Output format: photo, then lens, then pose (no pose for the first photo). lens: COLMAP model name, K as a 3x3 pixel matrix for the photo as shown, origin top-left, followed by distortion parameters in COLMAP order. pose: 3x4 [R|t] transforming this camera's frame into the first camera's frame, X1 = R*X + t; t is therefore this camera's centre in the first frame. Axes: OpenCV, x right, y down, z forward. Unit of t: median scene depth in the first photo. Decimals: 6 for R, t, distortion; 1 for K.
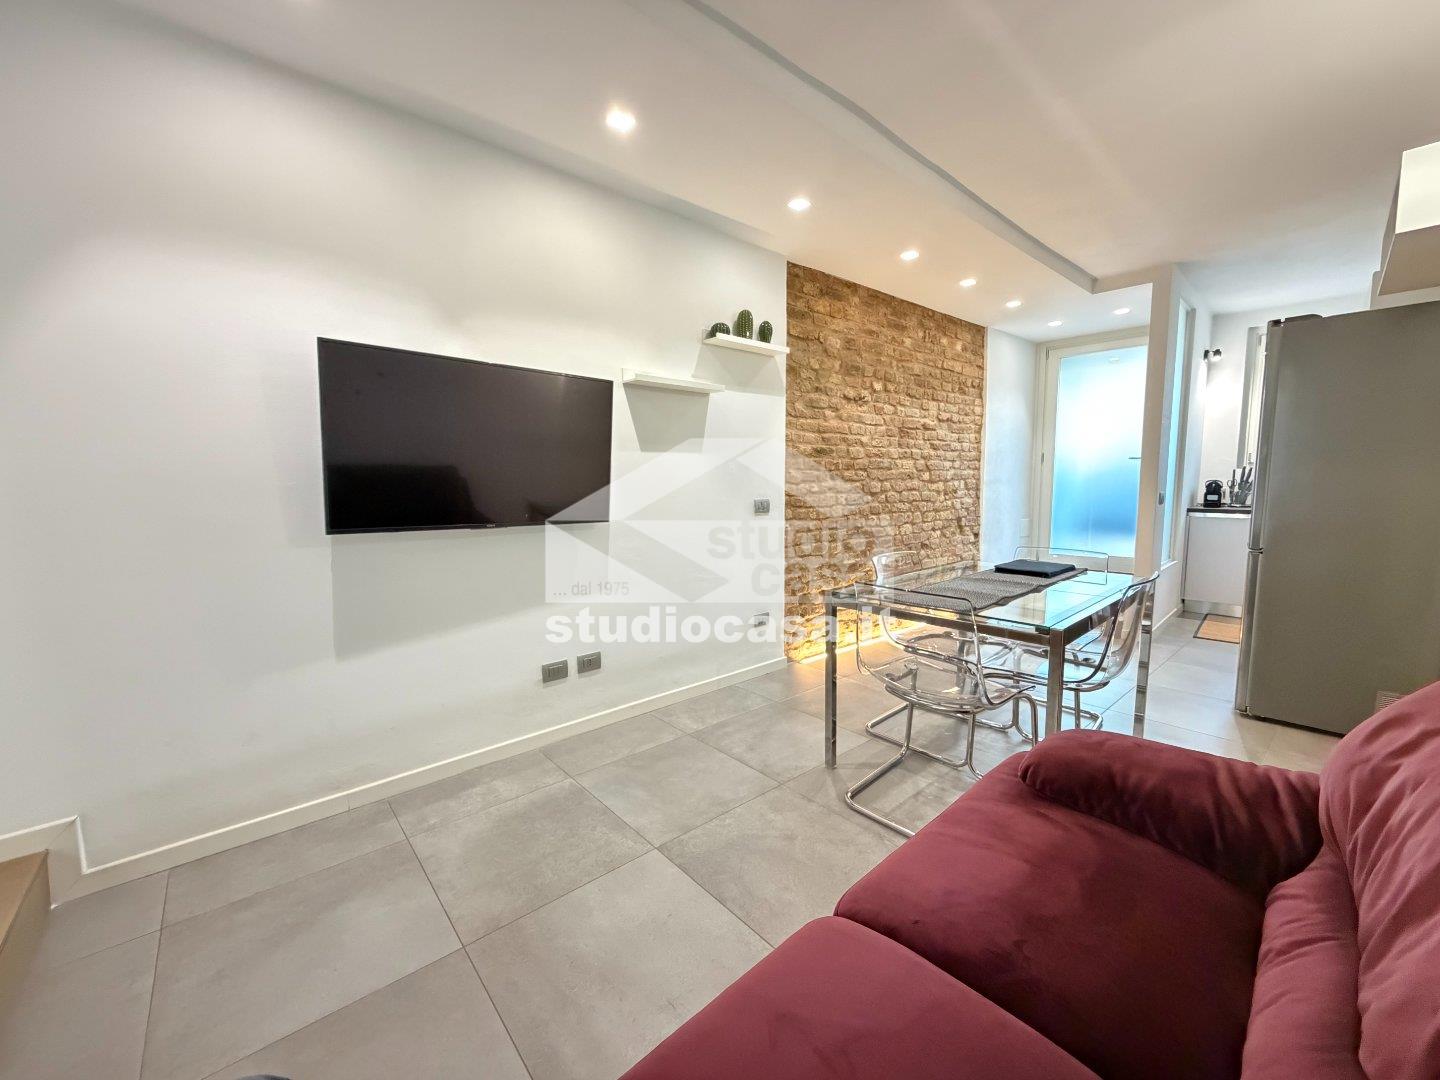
lens RADIAL K [[573.1, 0, 716.5], [0, 573.1, 544.5], [0, 0, 1]] dist [-0.000193, -0.000094]
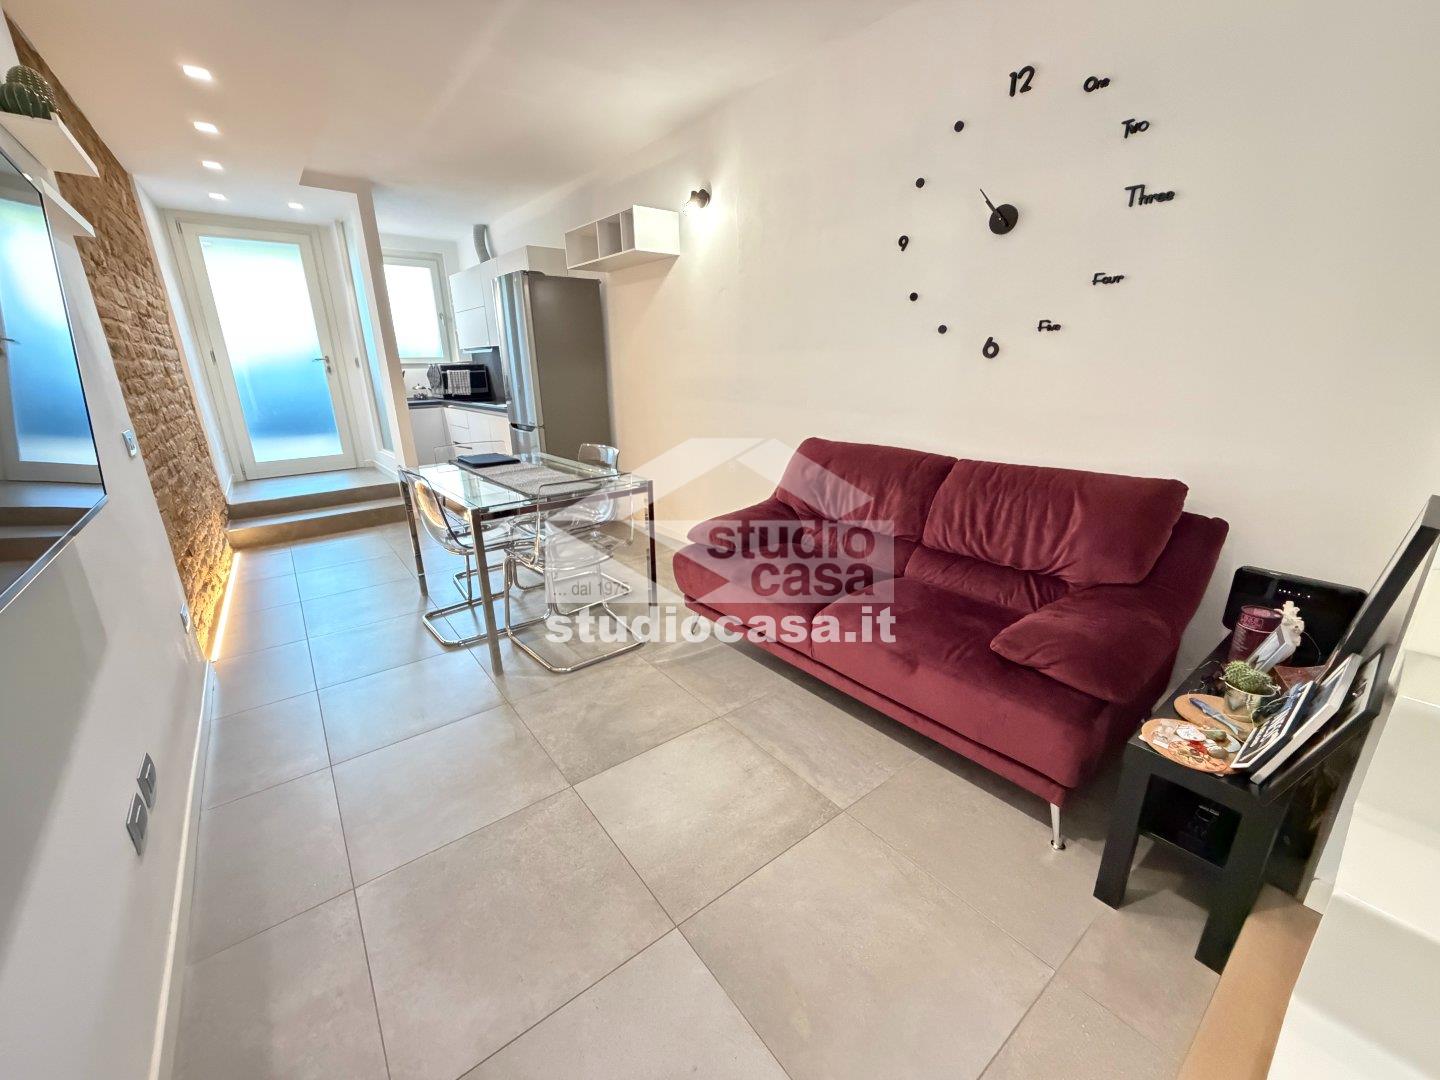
lens RADIAL K [[573.1, 0, 716.5], [0, 573.1, 544.5], [0, 0, 1]] dist [-0.000193, -0.000094]
pose [[0.045952, -0.286581, 0.956953, -0.805090], [0.117401, 0.952876, 0.279723, -0.090725], [-0.992021, 0.099493, 0.077432, 0.568518]]
